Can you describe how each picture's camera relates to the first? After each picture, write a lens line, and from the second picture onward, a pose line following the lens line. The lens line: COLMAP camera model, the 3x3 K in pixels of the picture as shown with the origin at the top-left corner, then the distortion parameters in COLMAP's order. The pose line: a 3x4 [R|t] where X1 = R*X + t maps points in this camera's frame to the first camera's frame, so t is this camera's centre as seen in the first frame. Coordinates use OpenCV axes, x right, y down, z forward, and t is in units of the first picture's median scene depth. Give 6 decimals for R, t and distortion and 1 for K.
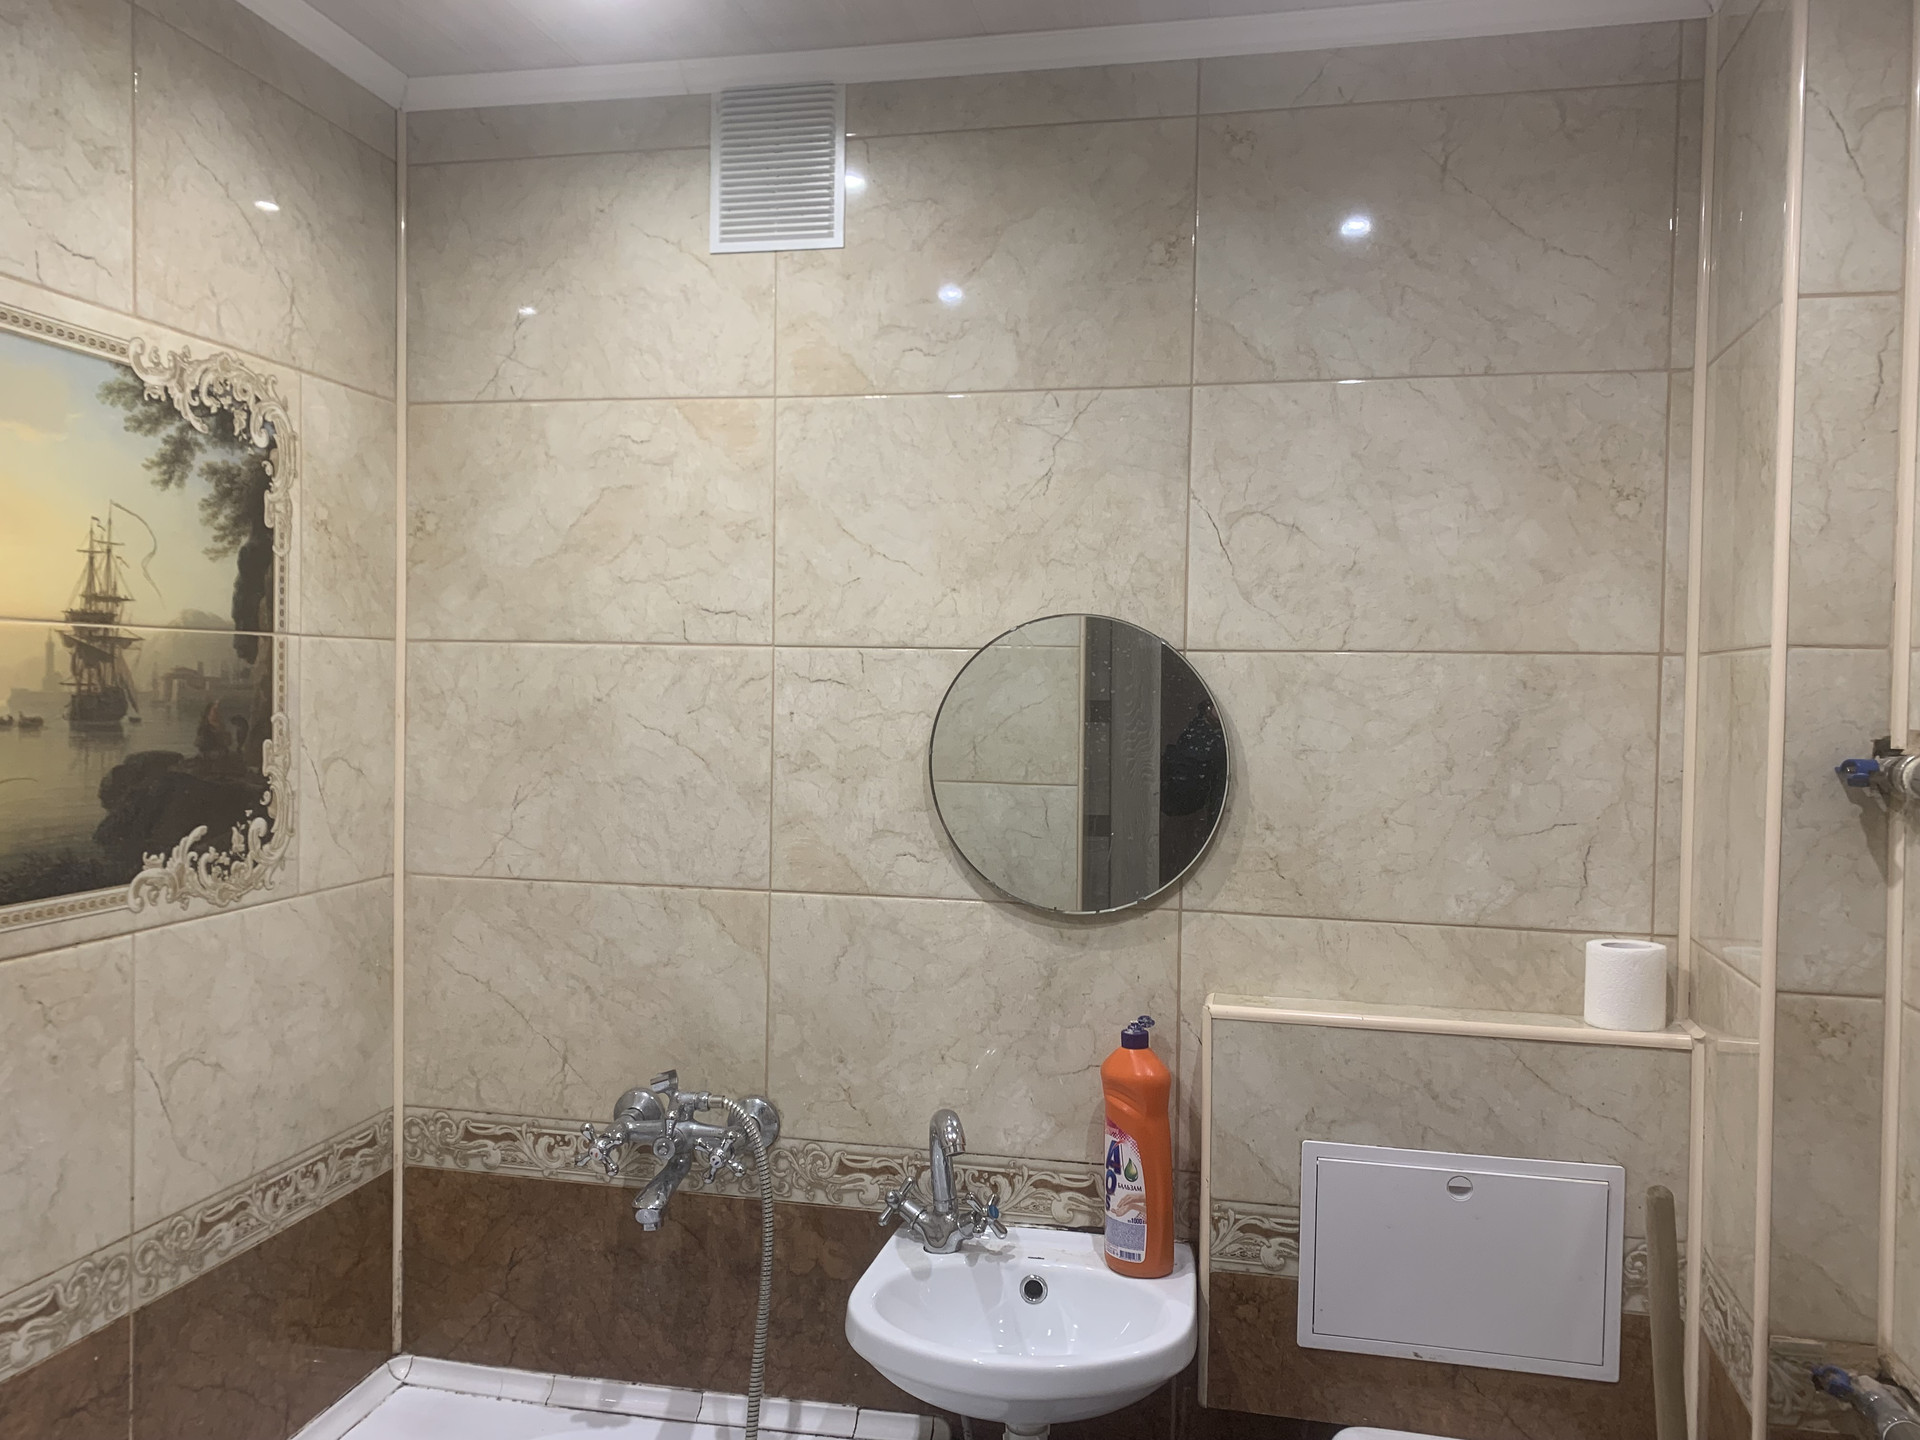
lens RADIAL K [[1478.6, 0, 959.7], [0, 1478.6, 719.8], [0, 0, 1]] dist [0.027448, -0.023042]
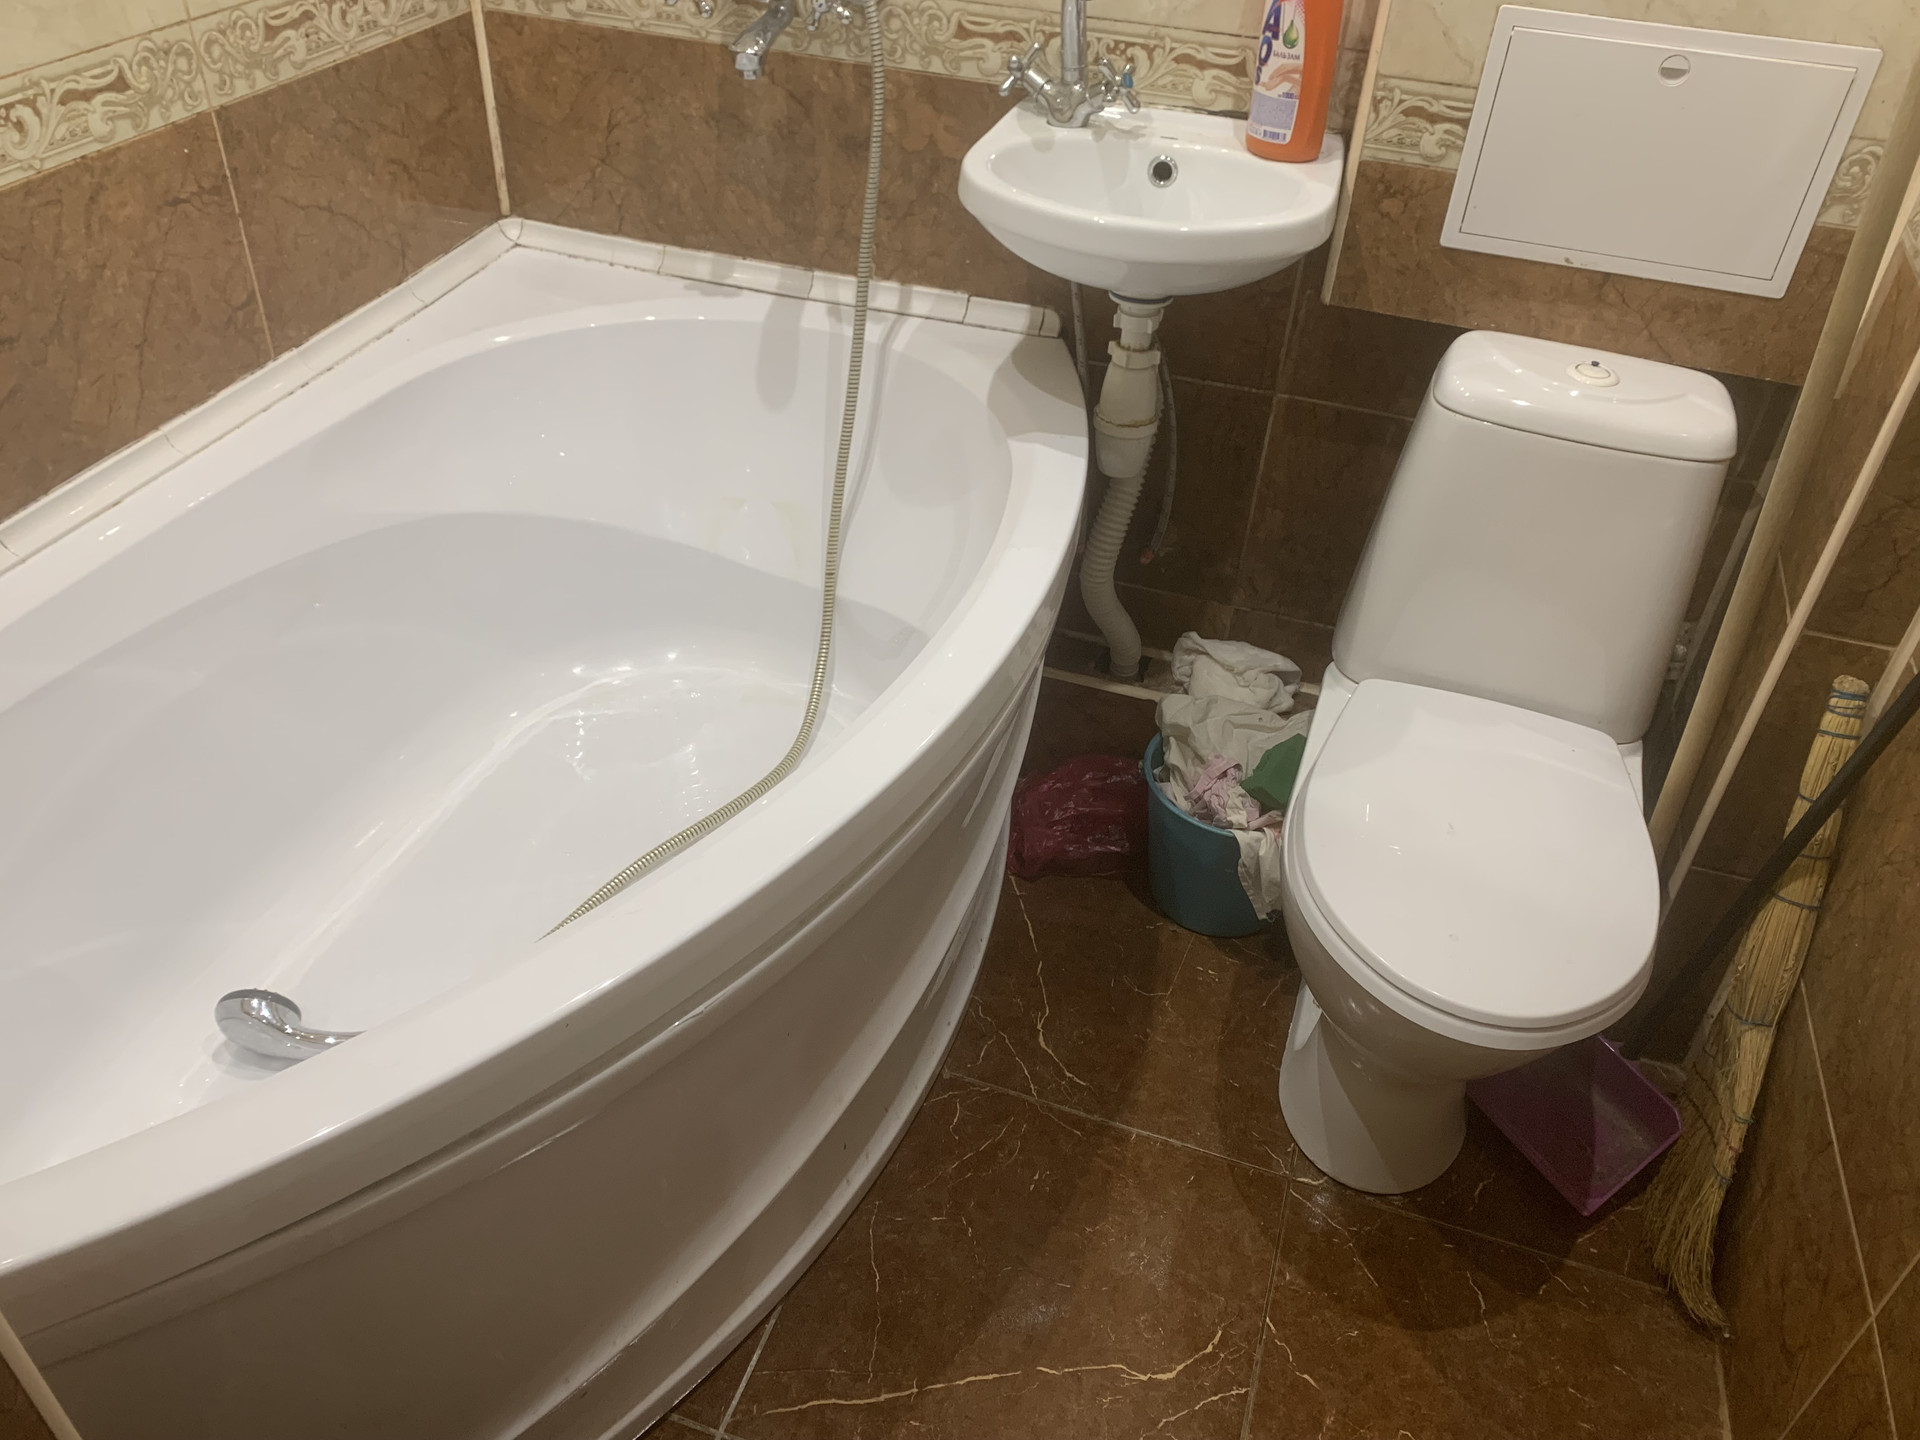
lens RADIAL K [[1478.6, 0, 964.6], [0, 1478.6, 709.0], [0, 0, 1]] dist [0.027448, -0.023042]
pose [[0.995002, 0.084091, -0.053848, 0.005130], [-0.037050, 0.811676, 0.582932, 0.119830], [0.092726, -0.578024, 0.810735, 0.046092]]
